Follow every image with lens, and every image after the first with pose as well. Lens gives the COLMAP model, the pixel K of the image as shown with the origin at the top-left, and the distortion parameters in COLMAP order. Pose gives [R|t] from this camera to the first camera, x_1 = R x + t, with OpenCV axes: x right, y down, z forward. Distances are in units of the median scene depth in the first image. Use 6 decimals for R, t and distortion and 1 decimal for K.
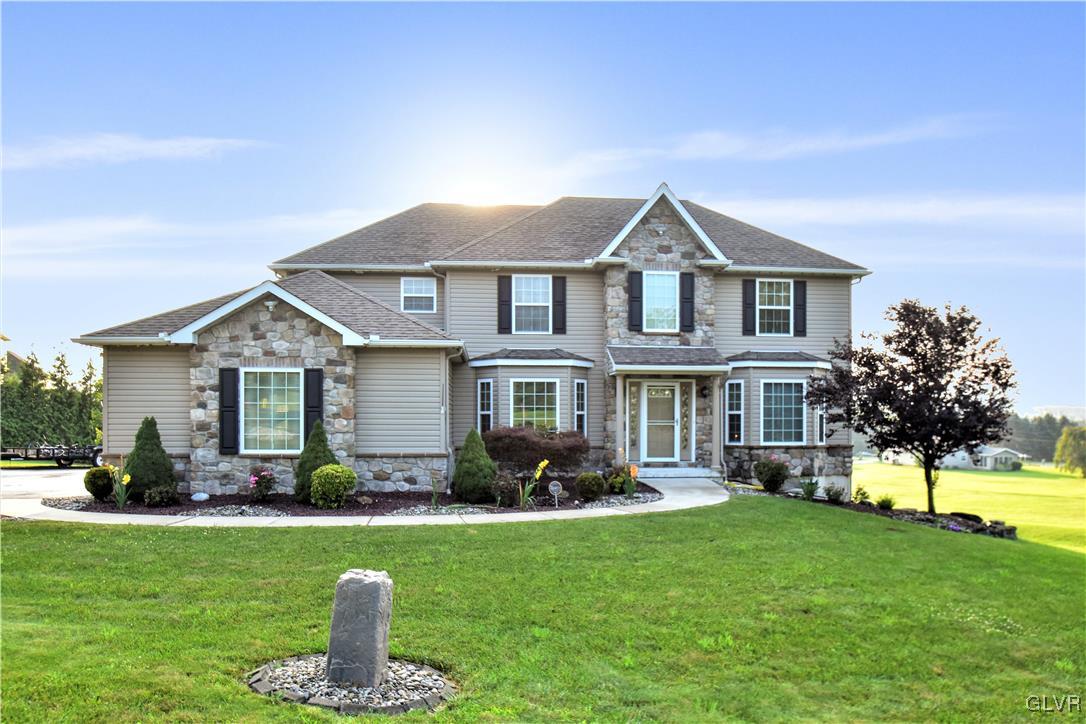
lens RADIAL K [[728.2, 0, 542.6], [0, 728.2, 422.5], [0, 0, 1]] dist [-0.034481, -0.000074]
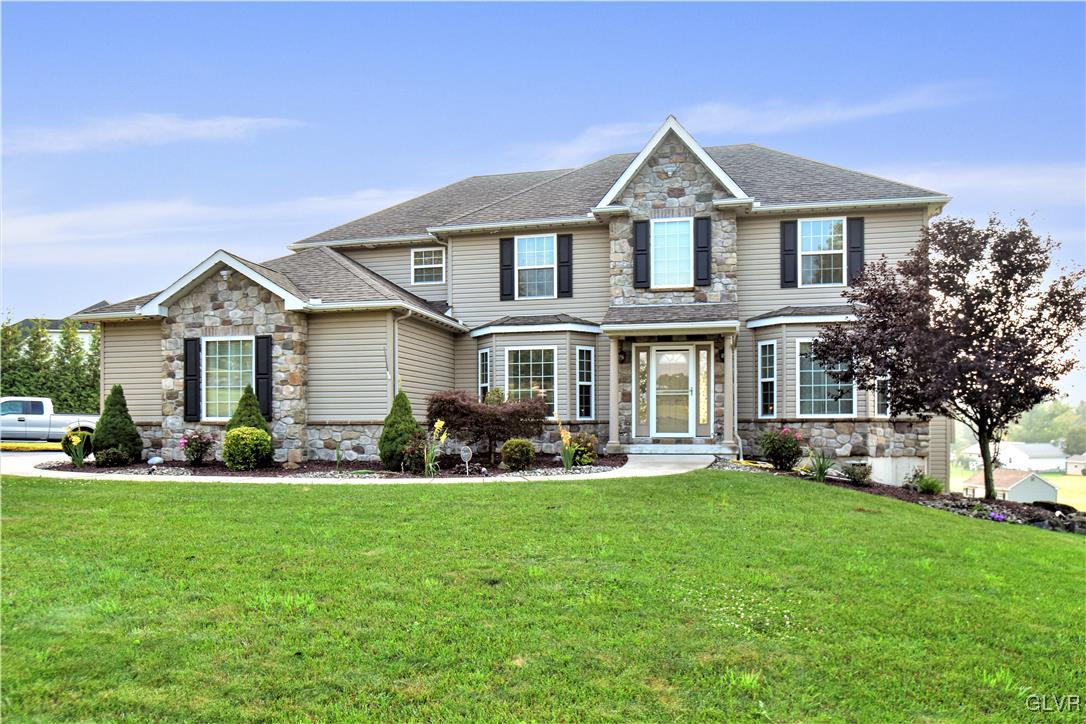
lens RADIAL K [[734.0, 0, 544.2], [0, 734.0, 426.7], [0, 0, 1]] dist [-0.032854, 0.000526]
pose [[0.955803, -0.003483, -0.293989, 0.273893], [0.002761, 0.999992, -0.002872, 0.043313], [0.293996, 0.001934, 0.955805, 0.120402]]
